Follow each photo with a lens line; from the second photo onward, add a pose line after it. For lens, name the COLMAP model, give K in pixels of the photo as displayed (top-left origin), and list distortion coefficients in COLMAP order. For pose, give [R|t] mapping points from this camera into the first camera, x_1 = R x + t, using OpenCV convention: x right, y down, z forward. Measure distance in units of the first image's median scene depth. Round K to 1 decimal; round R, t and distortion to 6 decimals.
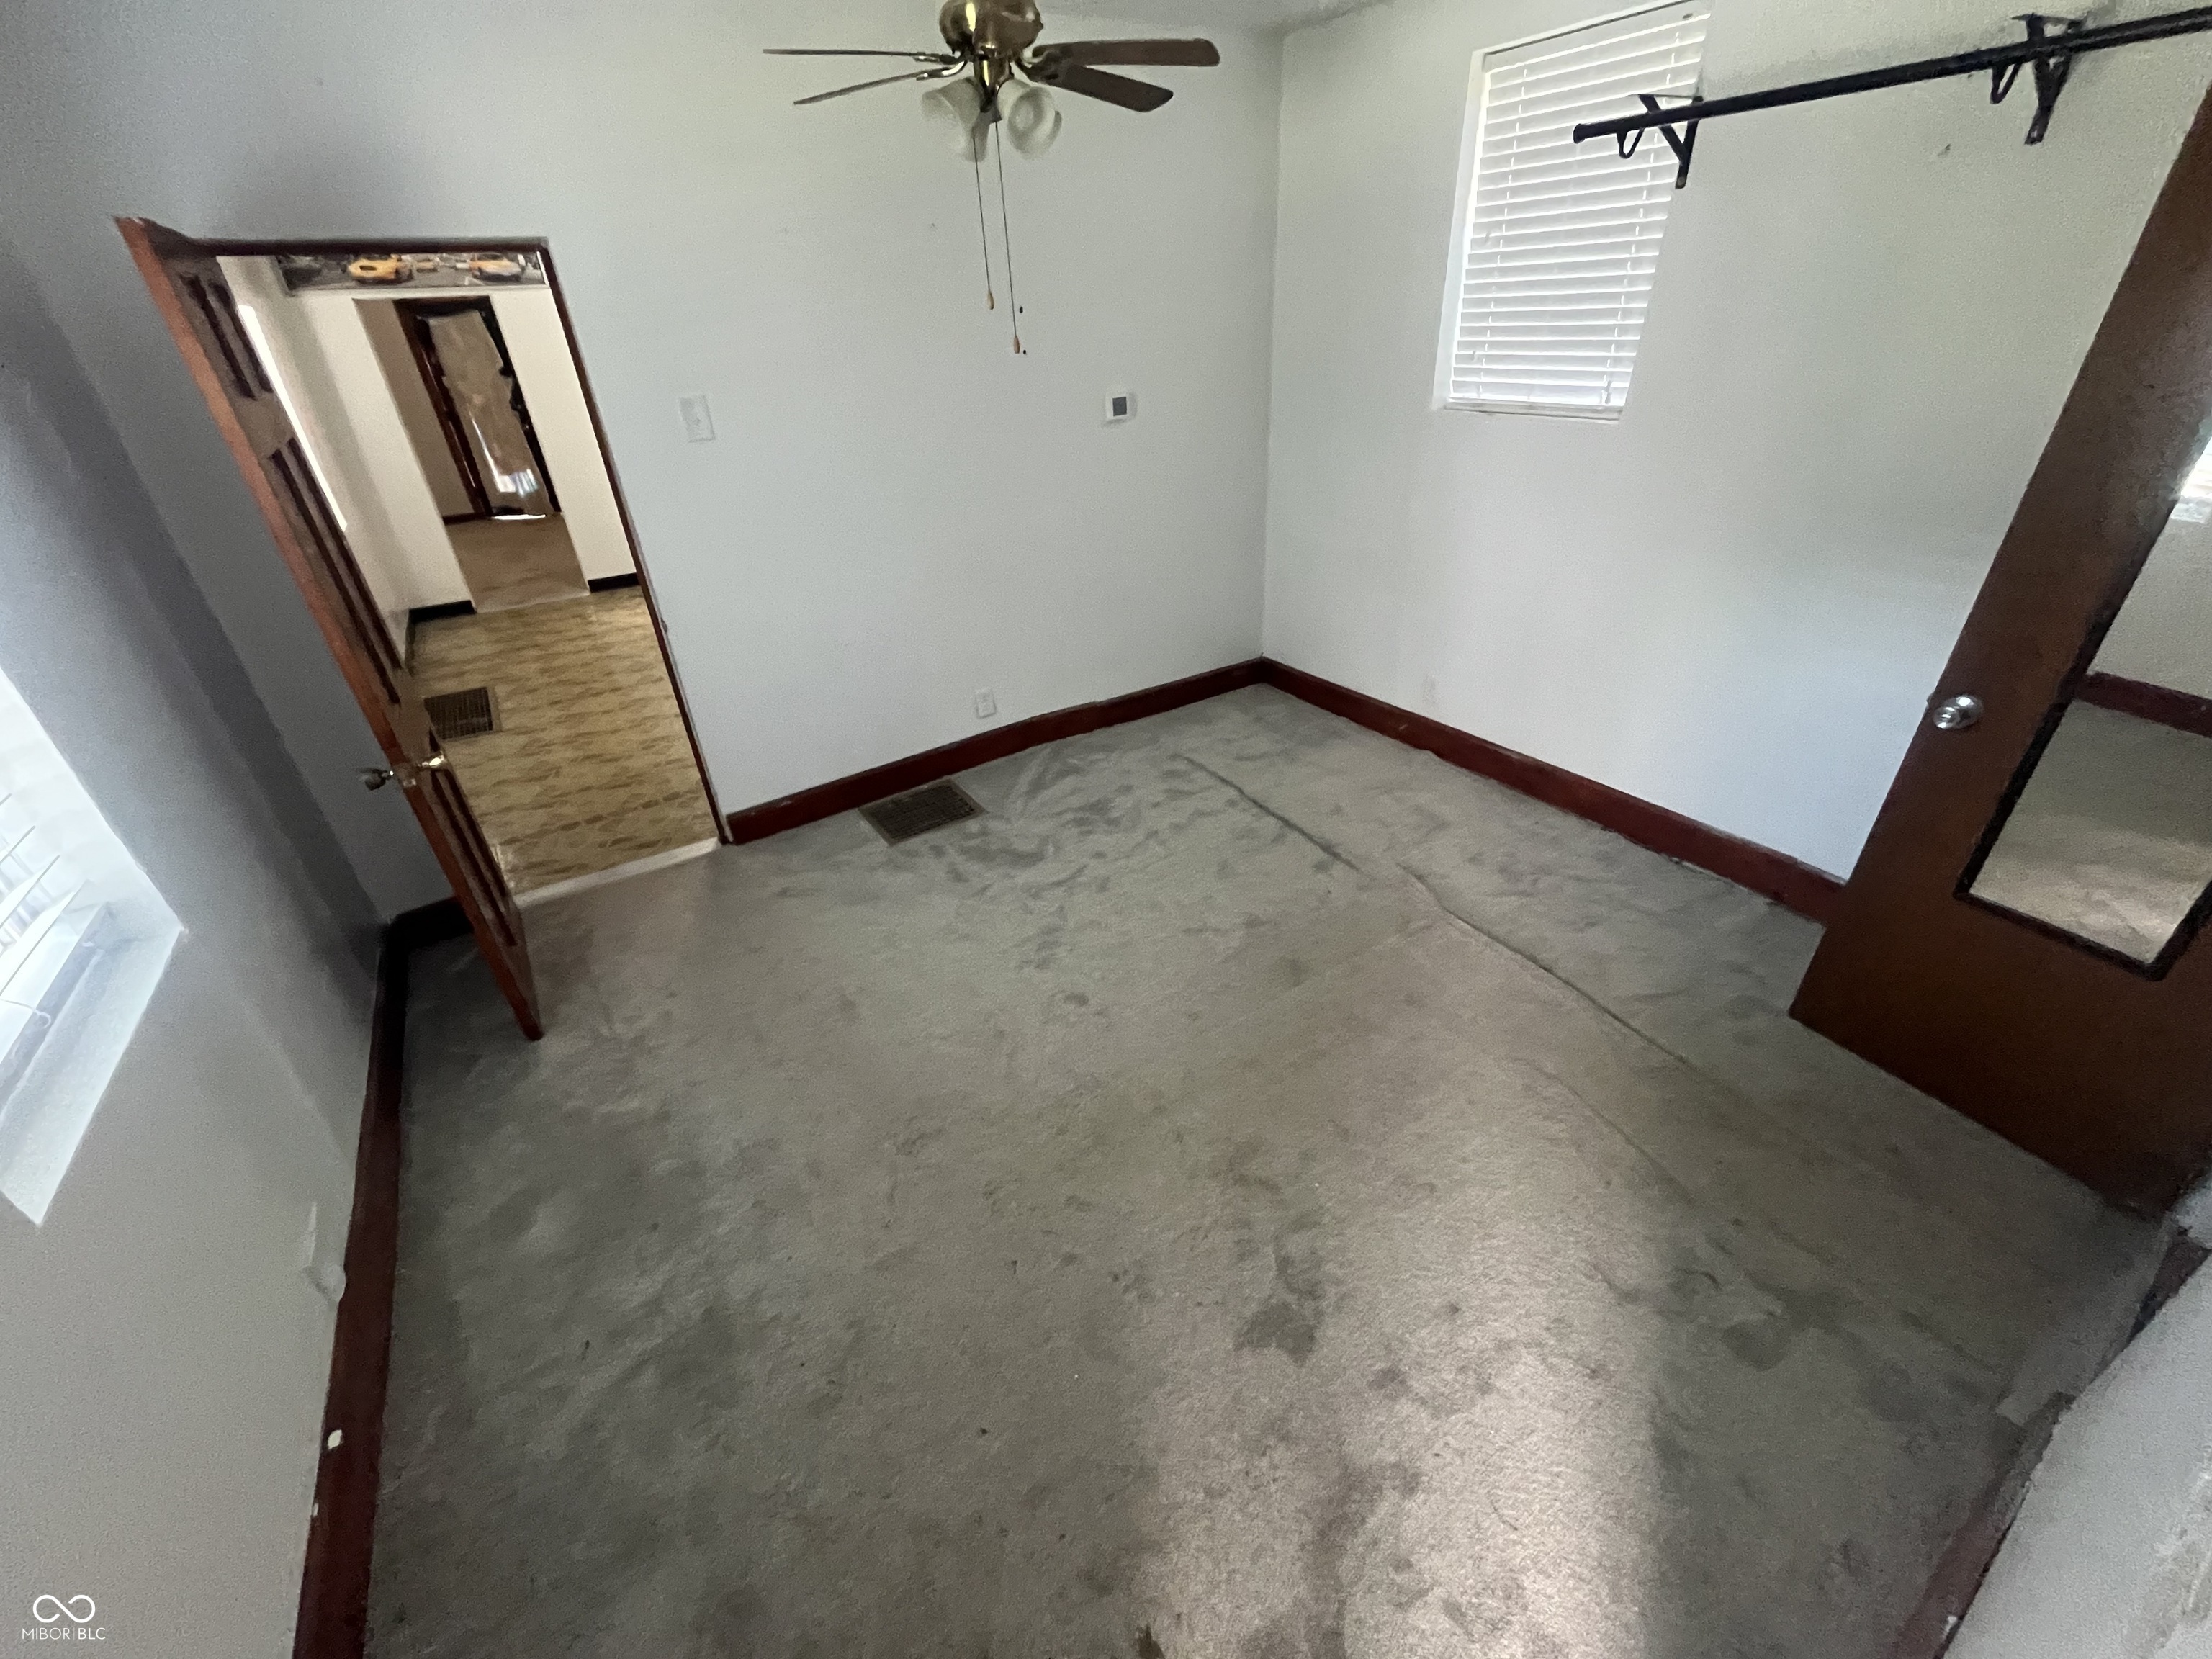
lens RADIAL K [[897.8, 0, 1107.0], [0, 897.8, 818.8], [0, 0, 1]] dist [0.012174, 0.000092]
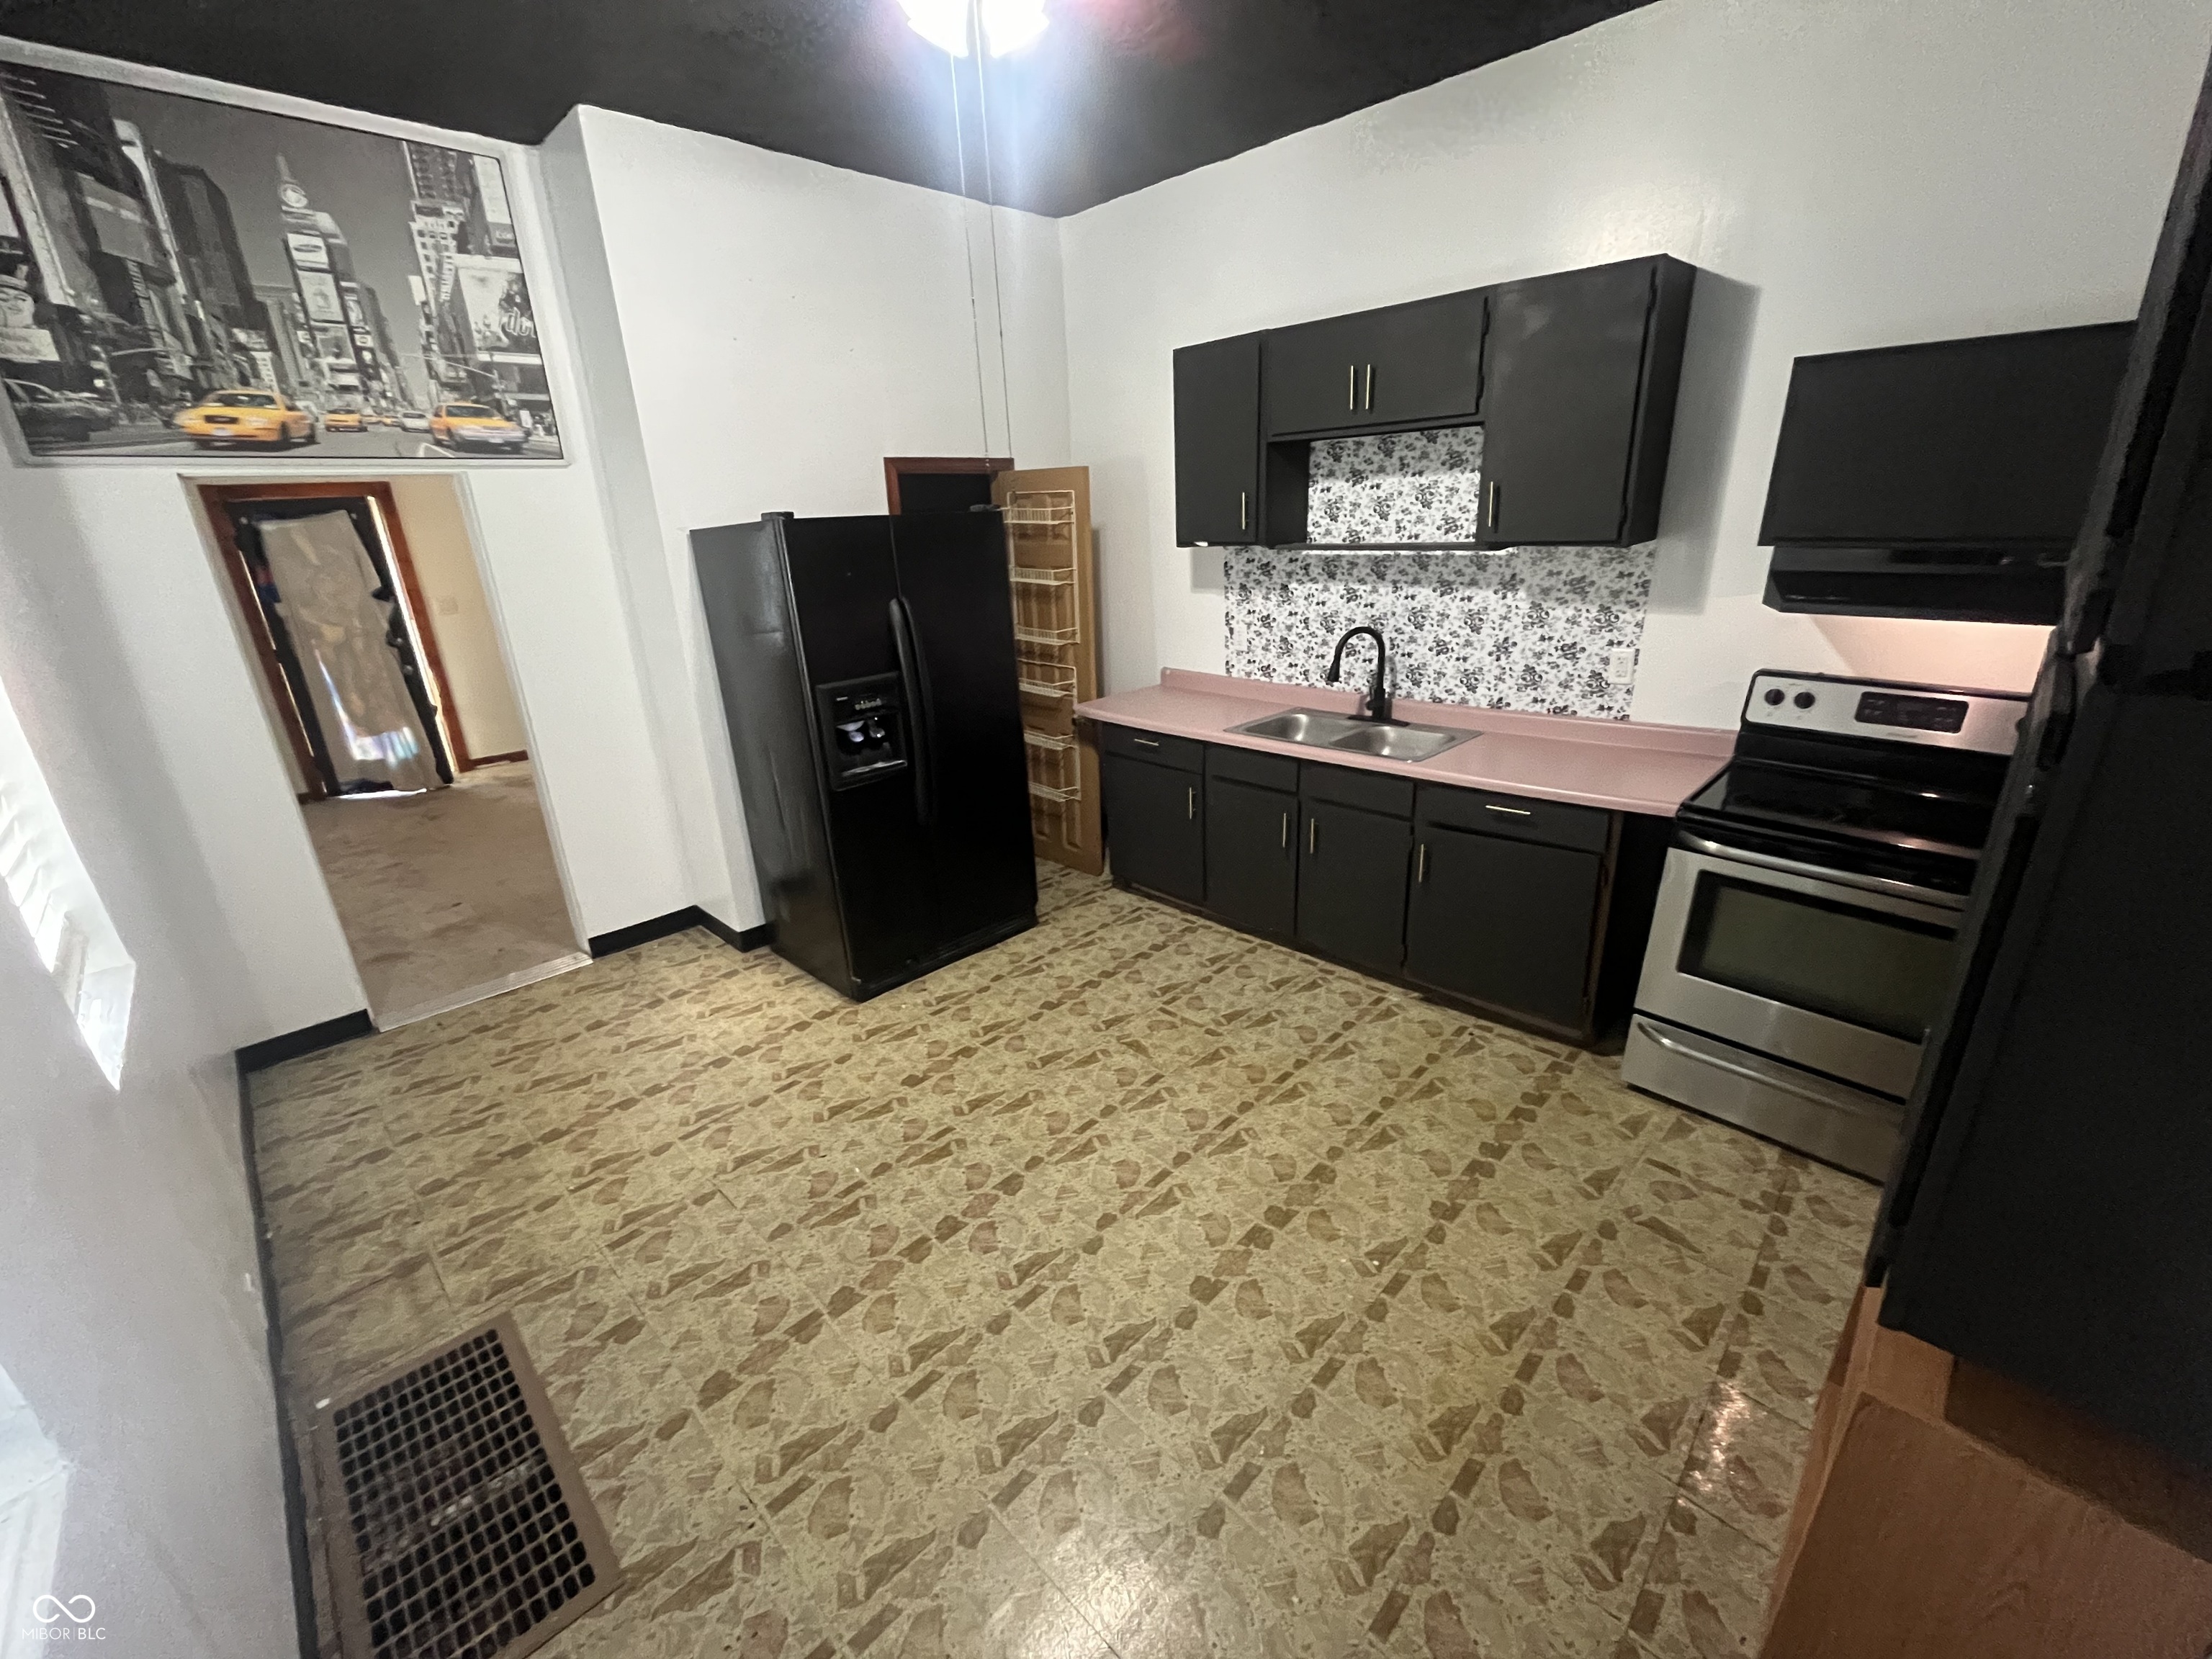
lens RADIAL K [[897.8, 0, 1109.7], [0, 897.8, 838.0], [0, 0, 1]] dist [0.012174, 0.000092]
pose [[0.982027, -0.061314, 0.178505, -0.352142], [0.092160, 0.981124, -0.170007, -0.199840], [-0.164712, 0.183402, 0.969141, 0.382824]]
